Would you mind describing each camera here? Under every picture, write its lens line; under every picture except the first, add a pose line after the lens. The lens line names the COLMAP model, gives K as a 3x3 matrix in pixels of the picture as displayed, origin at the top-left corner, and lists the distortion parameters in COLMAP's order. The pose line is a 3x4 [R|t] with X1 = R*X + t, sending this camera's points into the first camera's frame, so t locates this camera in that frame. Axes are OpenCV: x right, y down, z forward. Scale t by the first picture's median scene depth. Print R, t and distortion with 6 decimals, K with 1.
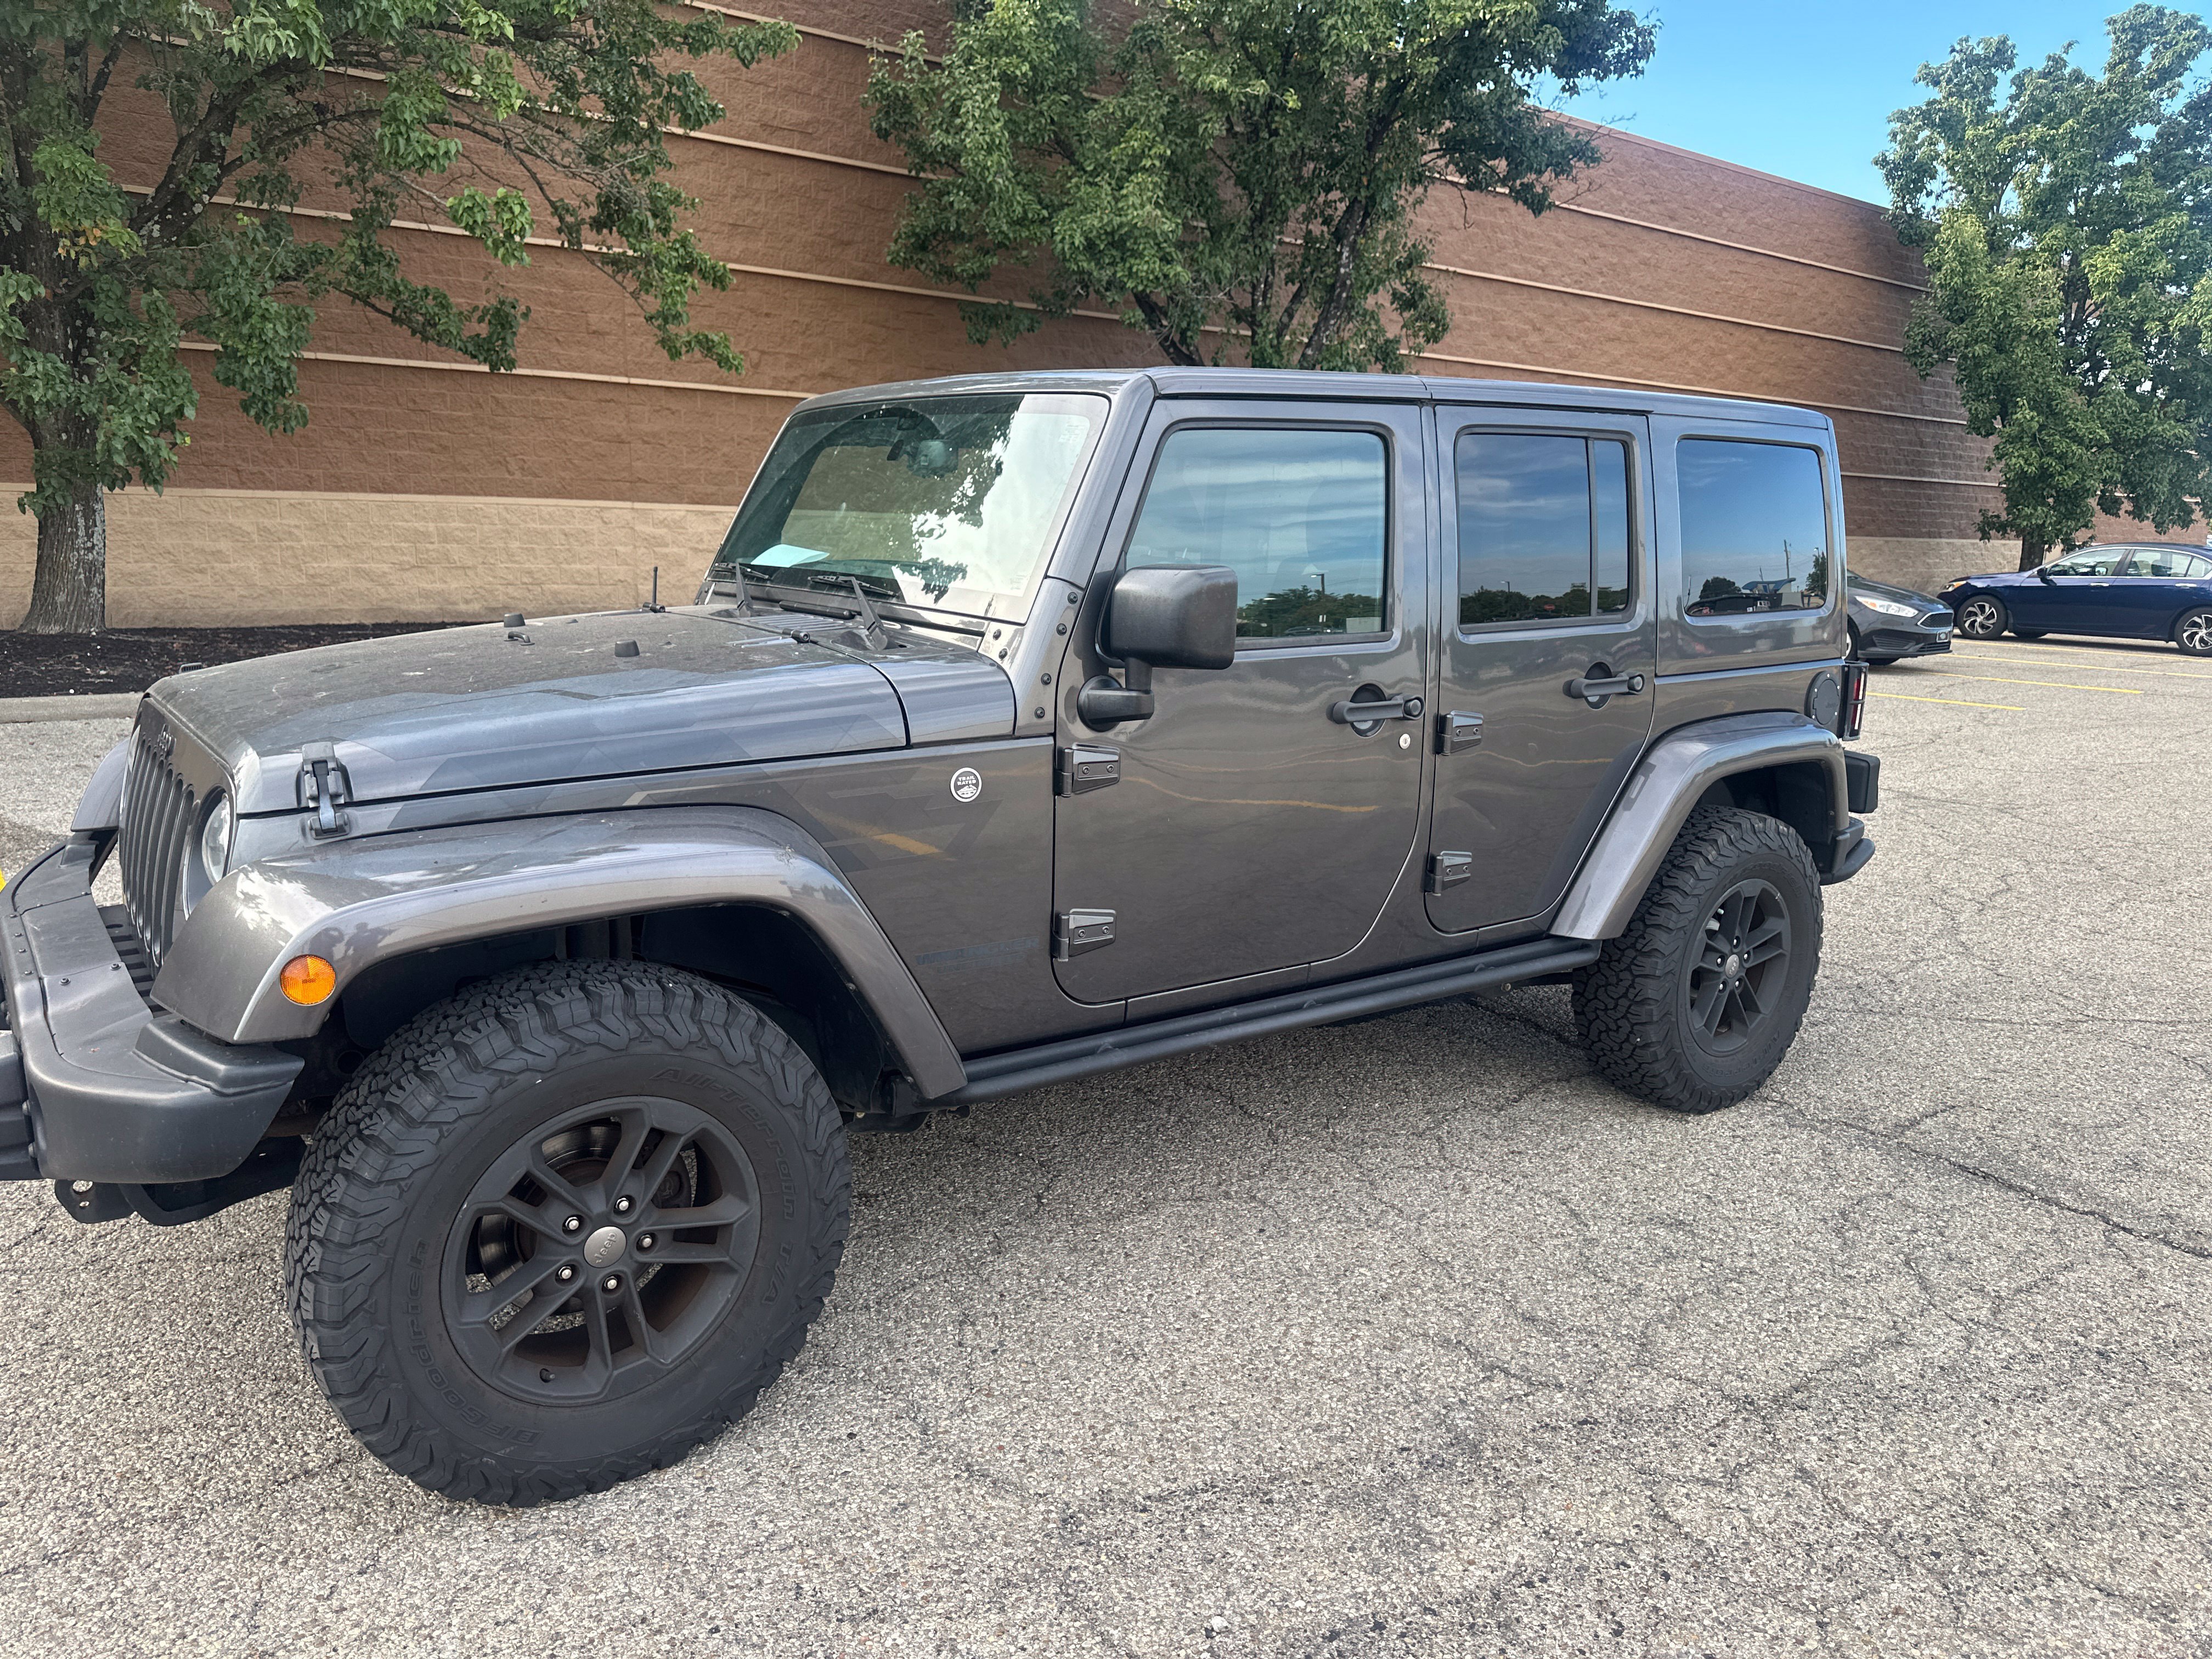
lens RADIAL K [[1572.5, 0, 1092.6], [0, 1572.5, 821.6], [0, 0, 1]] dist [0.020648, -0.026382]
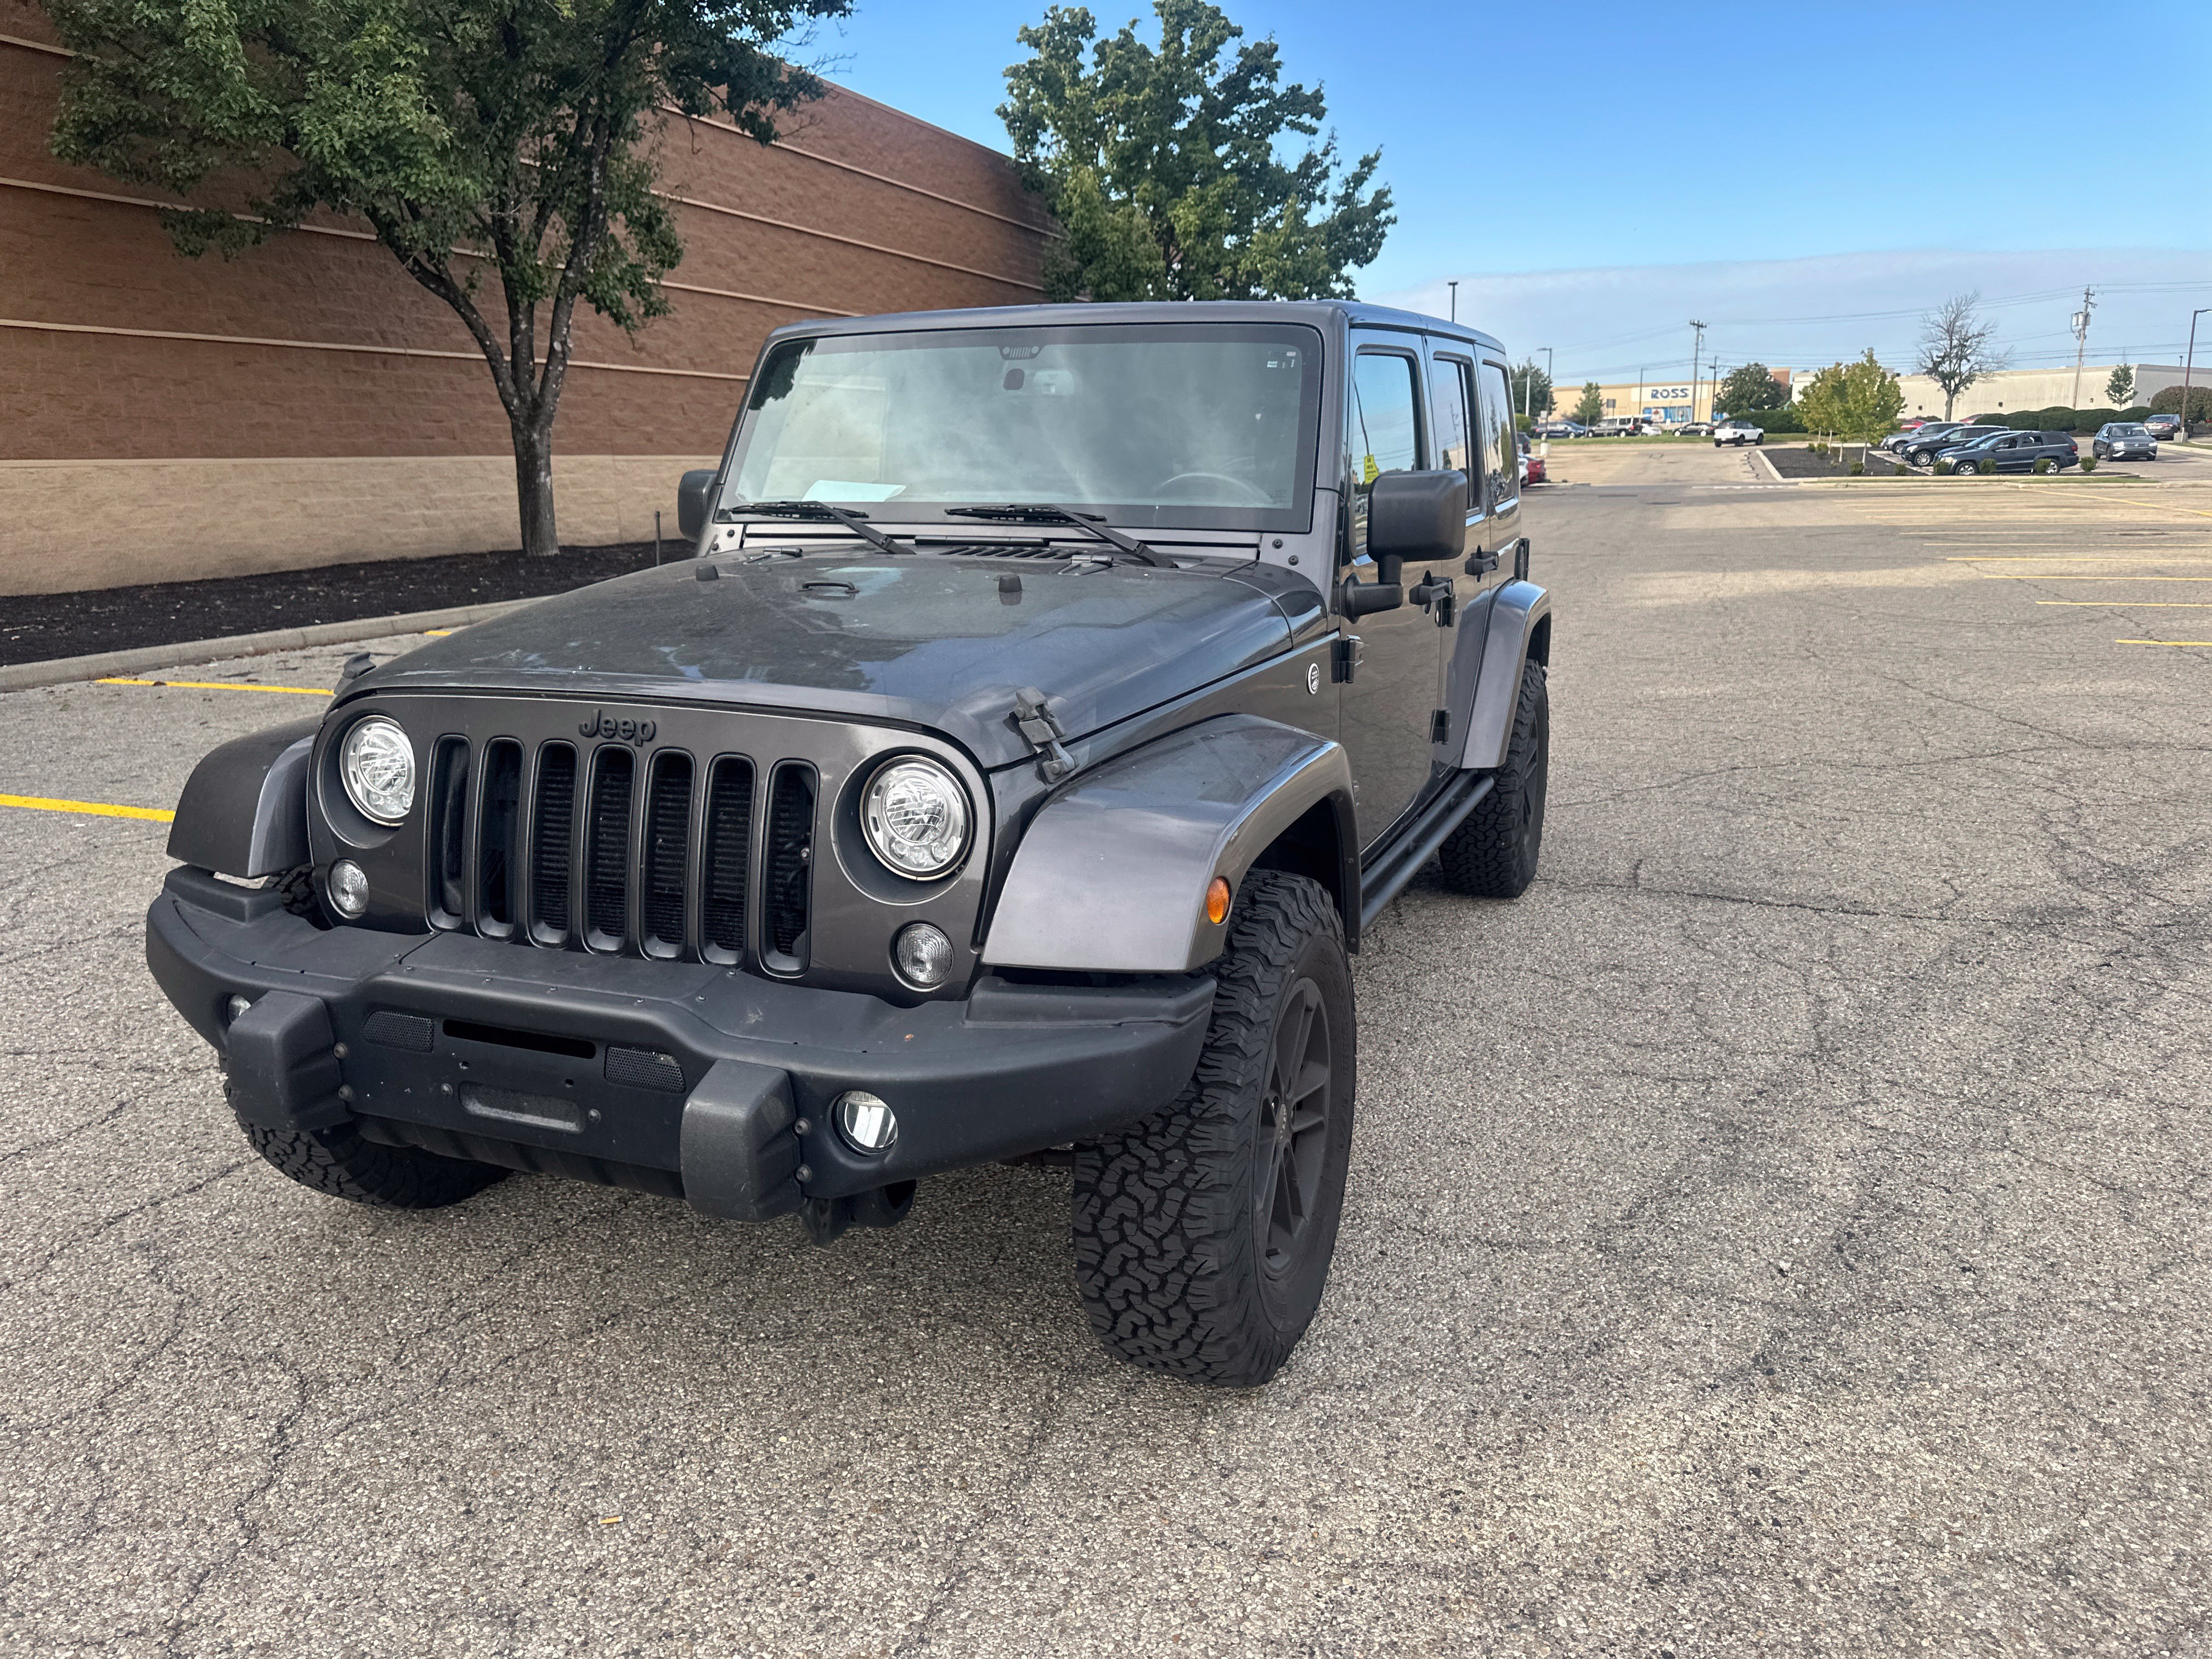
lens RADIAL K [[1572.5, 0, 1119.1], [0, 1572.5, 801.7], [0, 0, 1]] dist [0.020648, -0.026382]
pose [[0.845947, -0.150664, 0.511540, -0.165900], [0.134940, 0.988518, 0.067995, -0.006570], [-0.515911, 0.011507, 0.856565, 0.025045]]
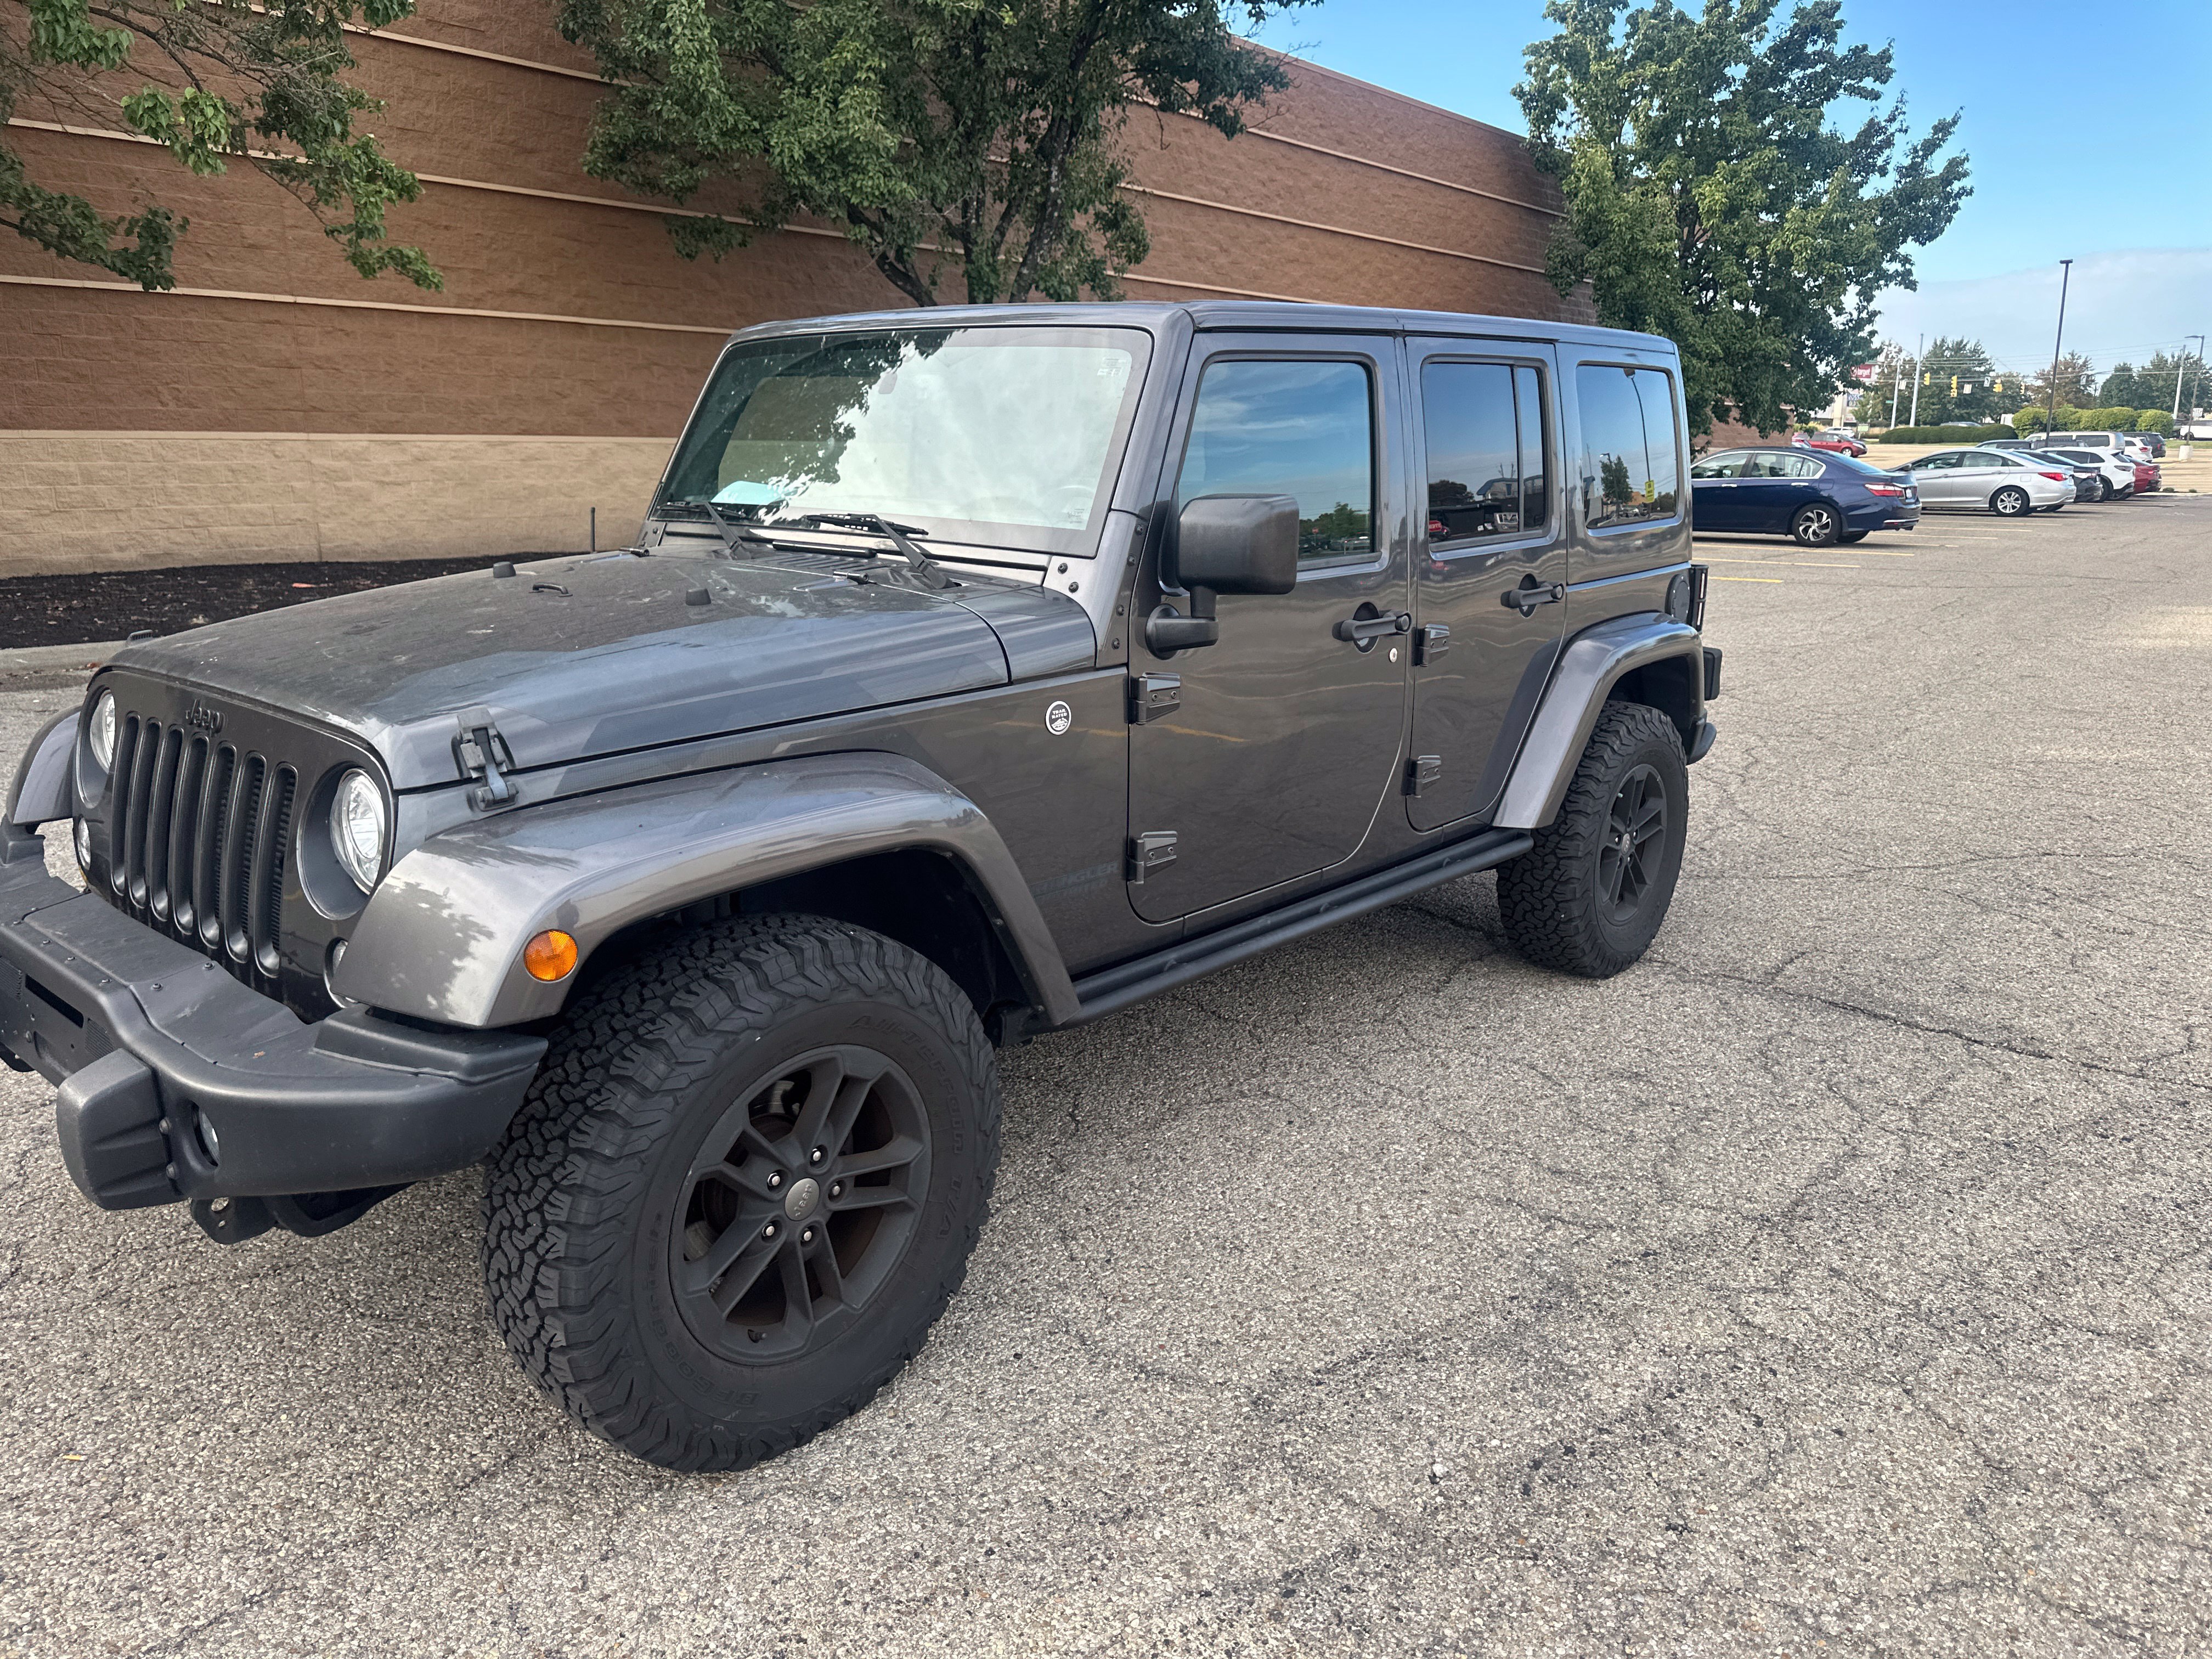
lens RADIAL K [[1572.5, 0, 1118.9], [0, 1572.5, 797.7], [0, 0, 1]] dist [0.020648, -0.026382]
pose [[0.974858, -0.066567, 0.212651, -0.055643], [0.059157, 0.997405, 0.041028, -0.002309], [-0.214830, -0.027416, 0.976267, -0.001062]]
